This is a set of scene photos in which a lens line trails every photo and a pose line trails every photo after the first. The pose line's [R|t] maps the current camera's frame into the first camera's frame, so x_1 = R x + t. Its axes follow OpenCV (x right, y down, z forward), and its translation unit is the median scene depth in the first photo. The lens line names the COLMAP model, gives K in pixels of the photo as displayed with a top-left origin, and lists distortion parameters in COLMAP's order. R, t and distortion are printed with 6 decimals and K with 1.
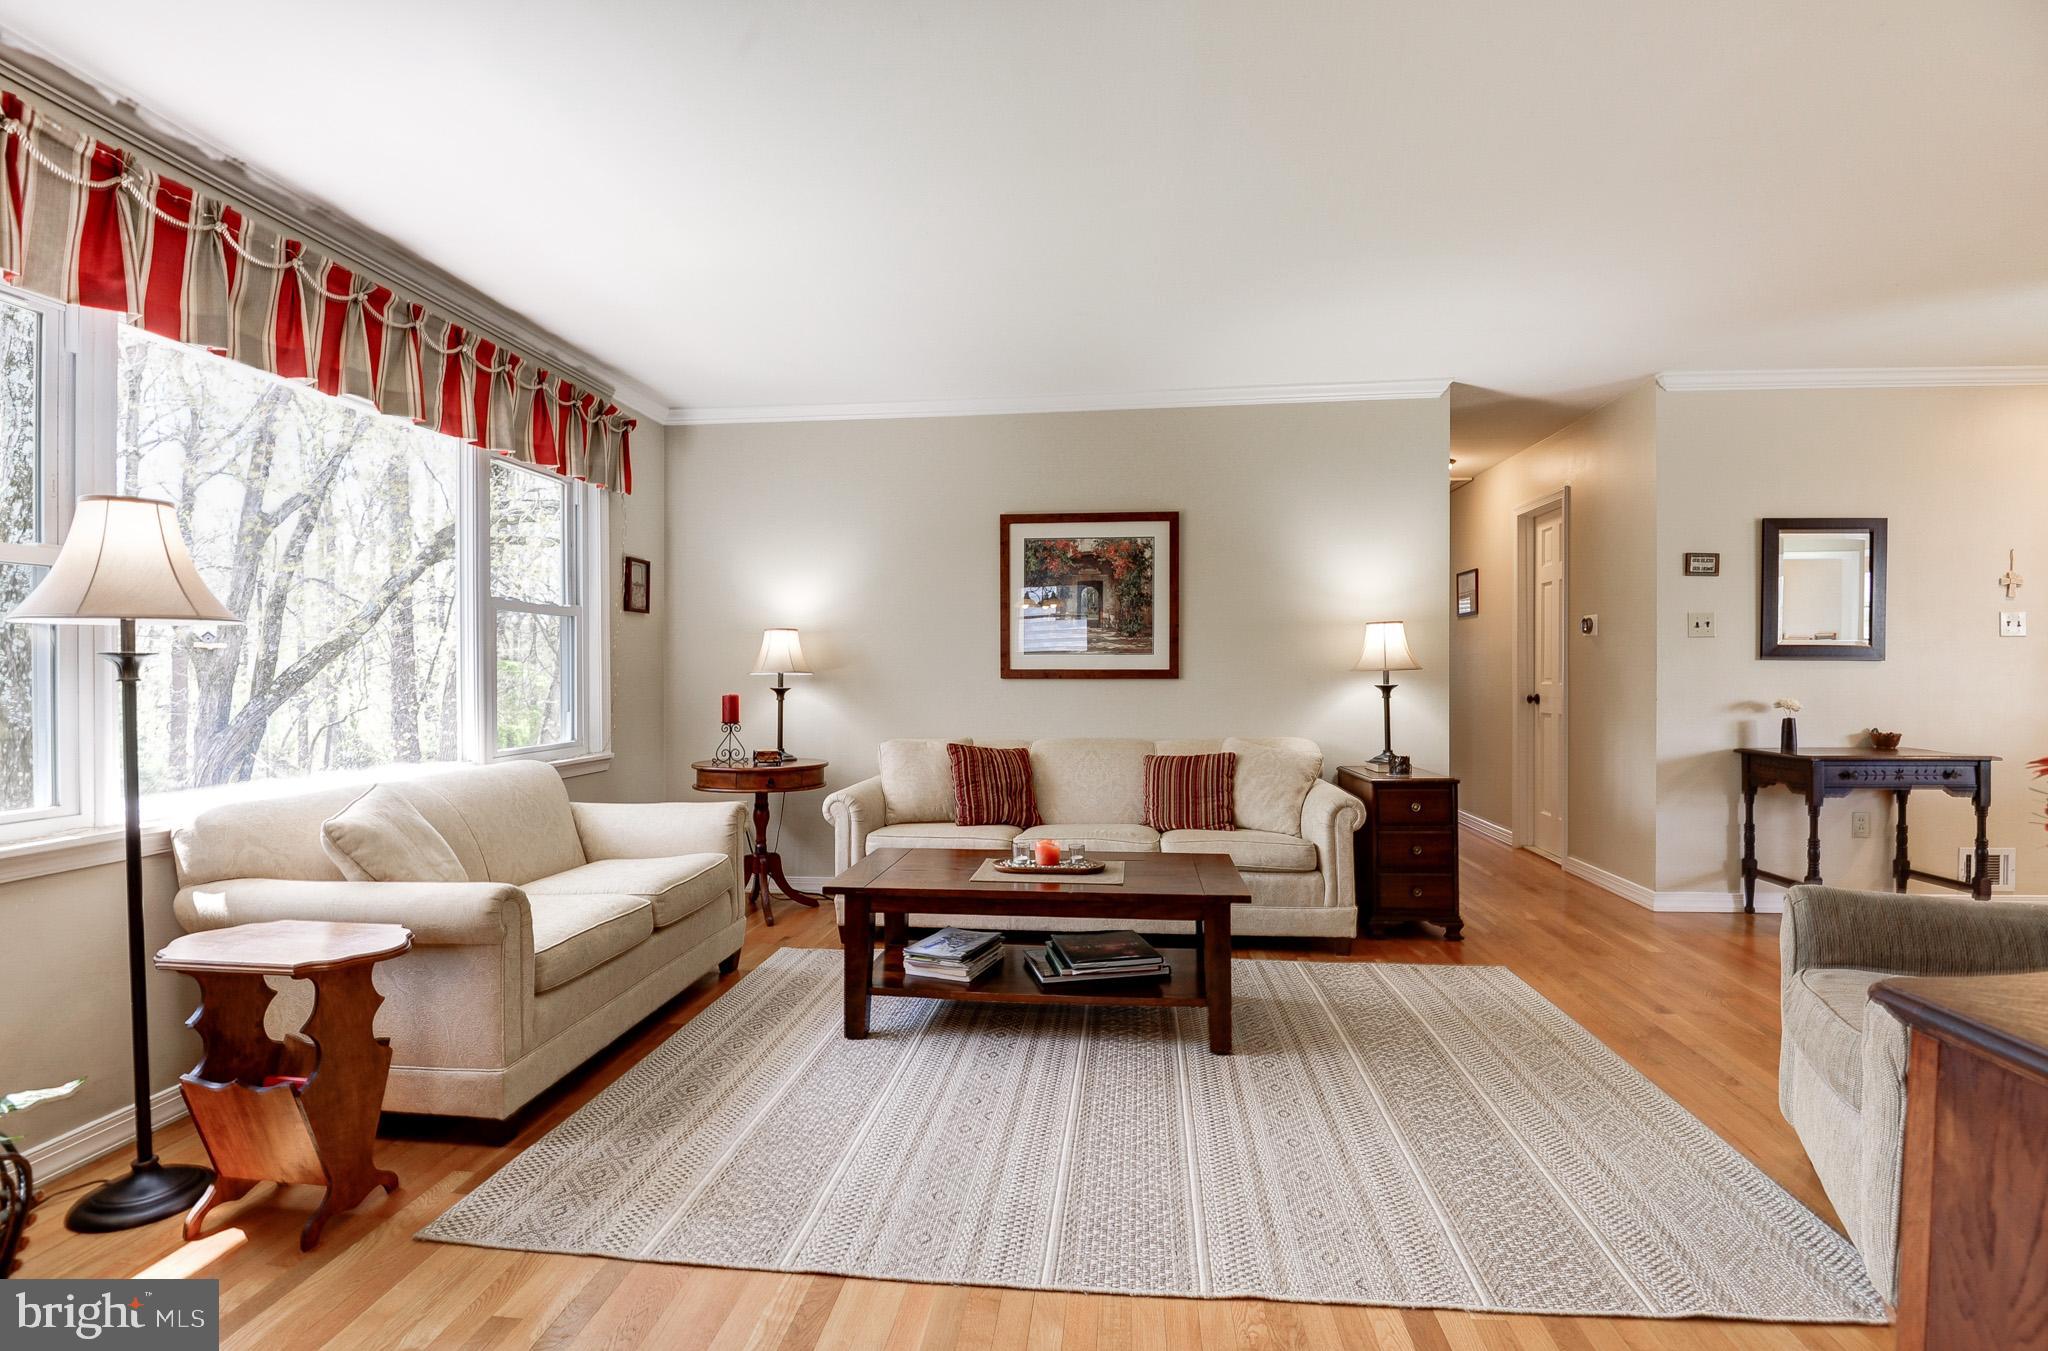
lens RADIAL K [[963.8, 0, 1024.0], [0, 963.8, 675.5], [0, 0, 1]] dist [0.001029, -0.015855]
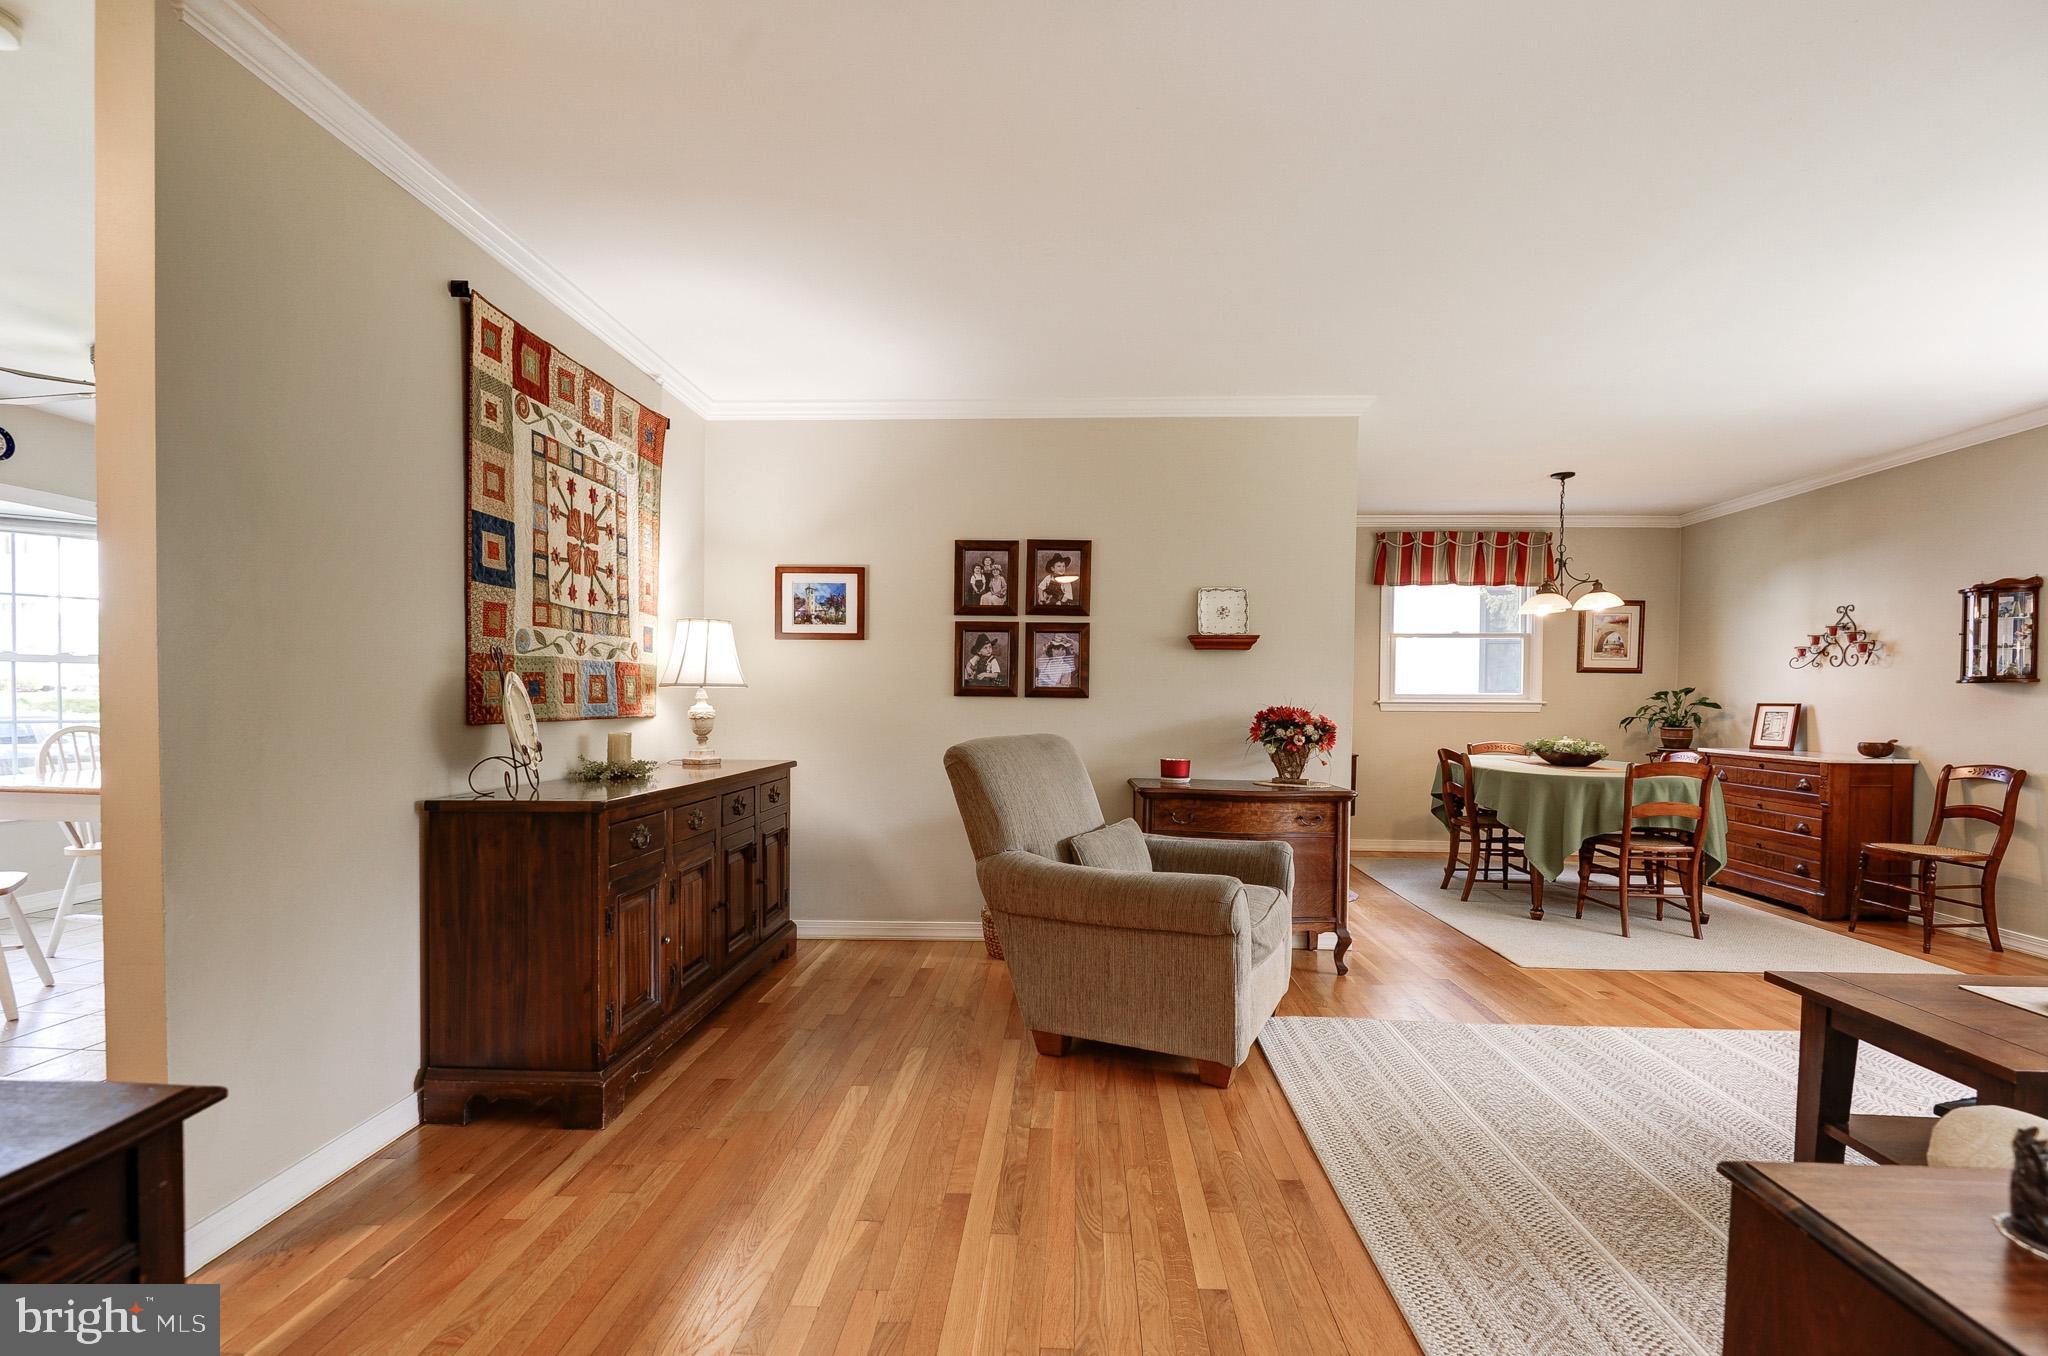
lens RADIAL K [[937.1, 0, 1030.1], [0, 937.1, 717.1], [0, 0, 1]] dist [0.015222, -0.001046]
pose [[-0.997047, -0.004780, -0.076650, 0.588061], [-0.006064, 0.999845, 0.016525, -0.006800], [0.076559, 0.016941, -0.996921, 1.104804]]
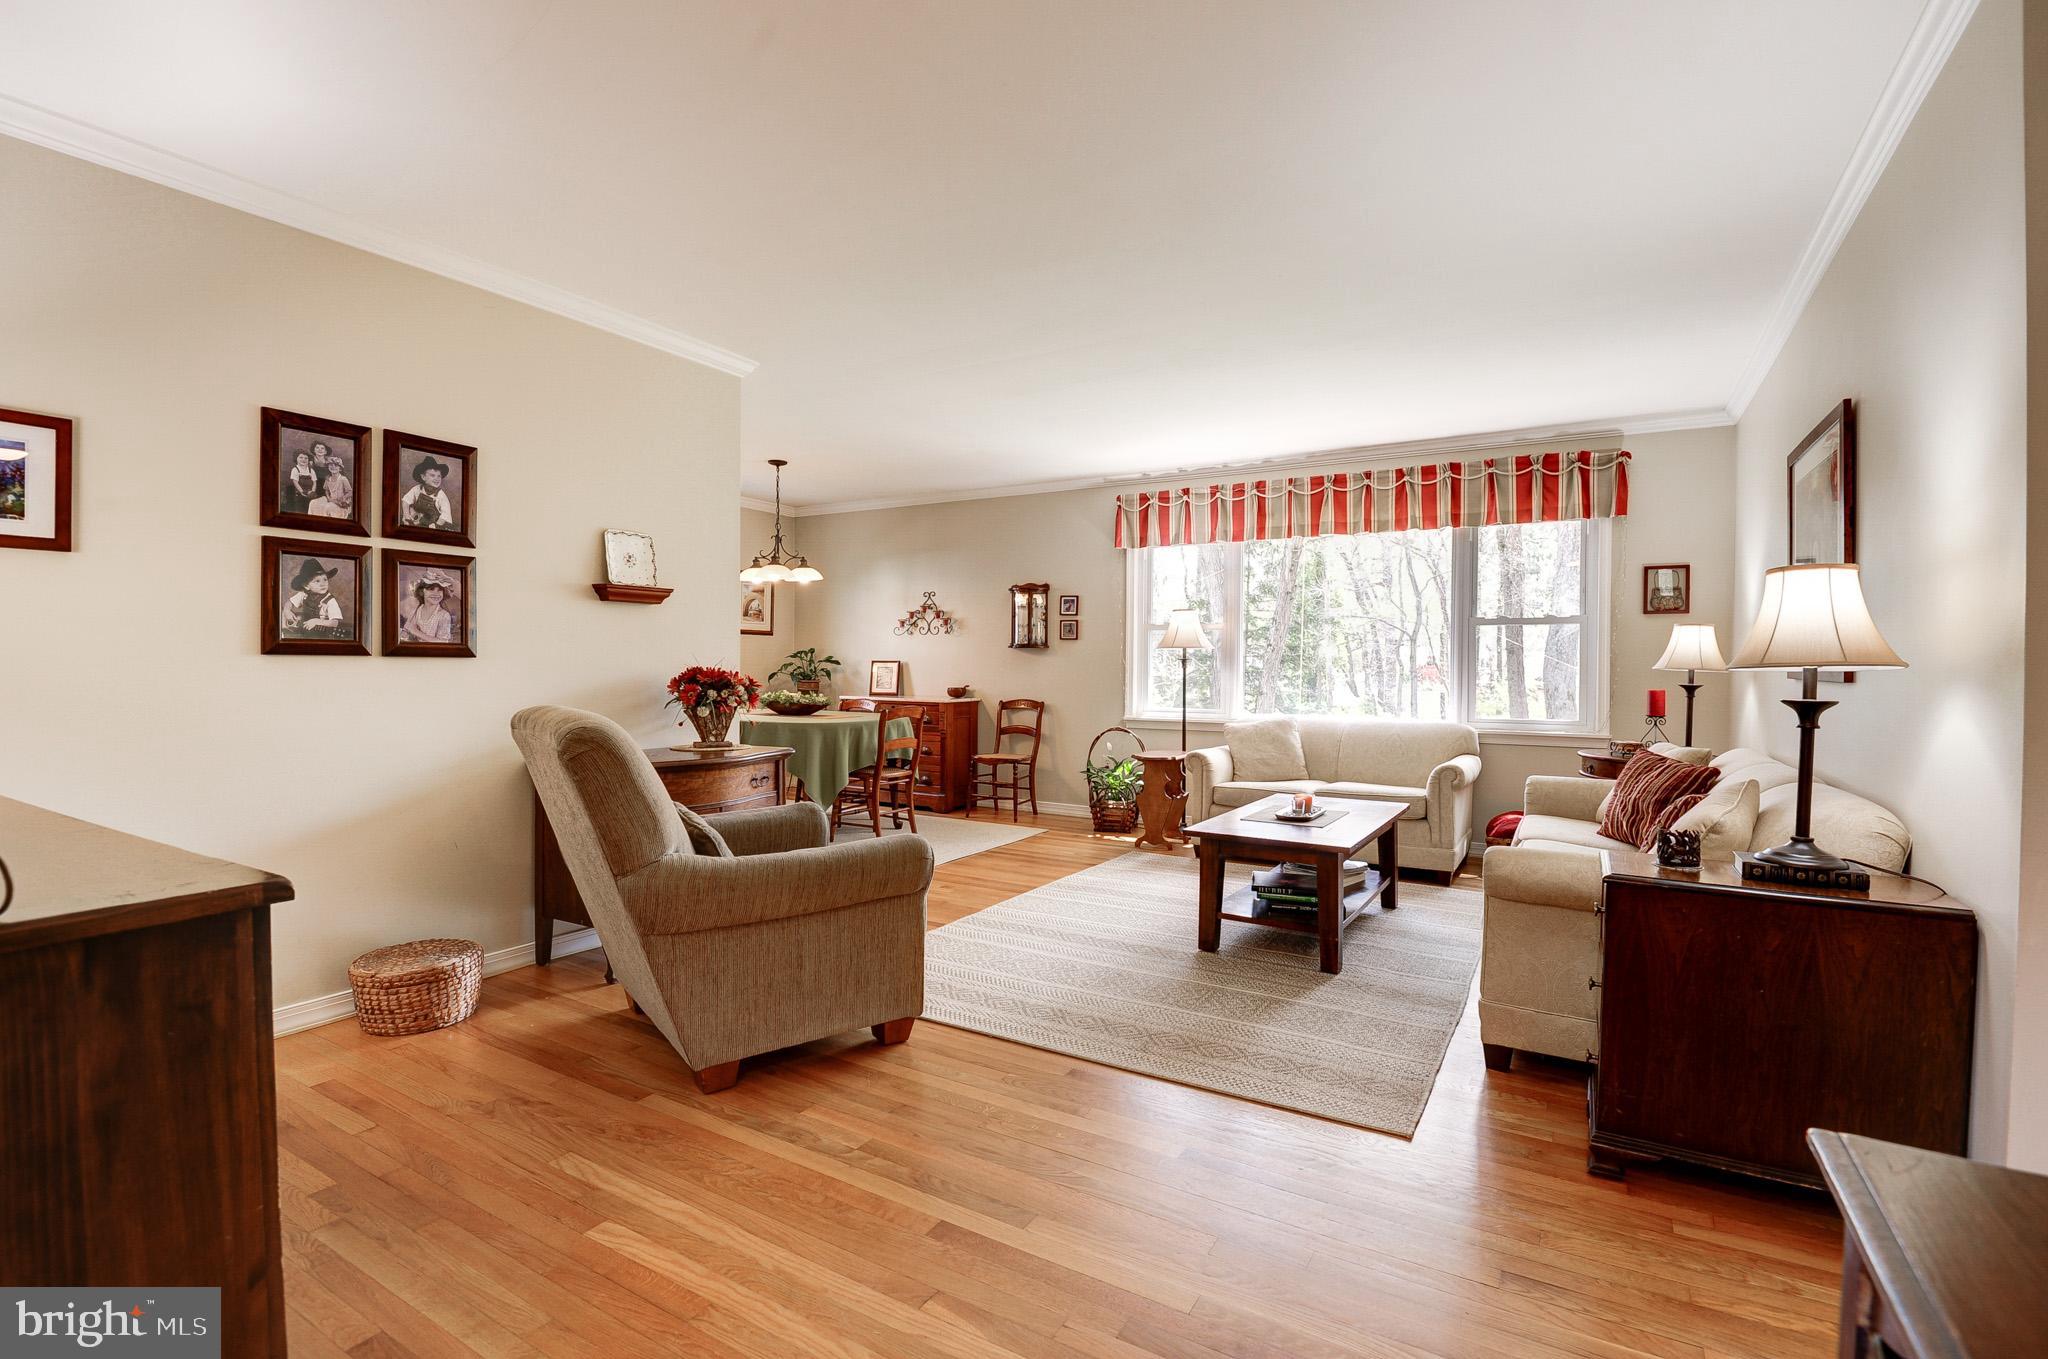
lens RADIAL K [[947.3, 0, 1029.0], [0, 947.3, 675.9], [0, 0, 1]] dist [0.011308, -0.017335]
pose [[-0.404684, 0.011449, -0.914385, 0.961870], [-0.003392, 0.999896, 0.014021, -0.008253], [0.914450, 0.008776, -0.404603, 0.830965]]
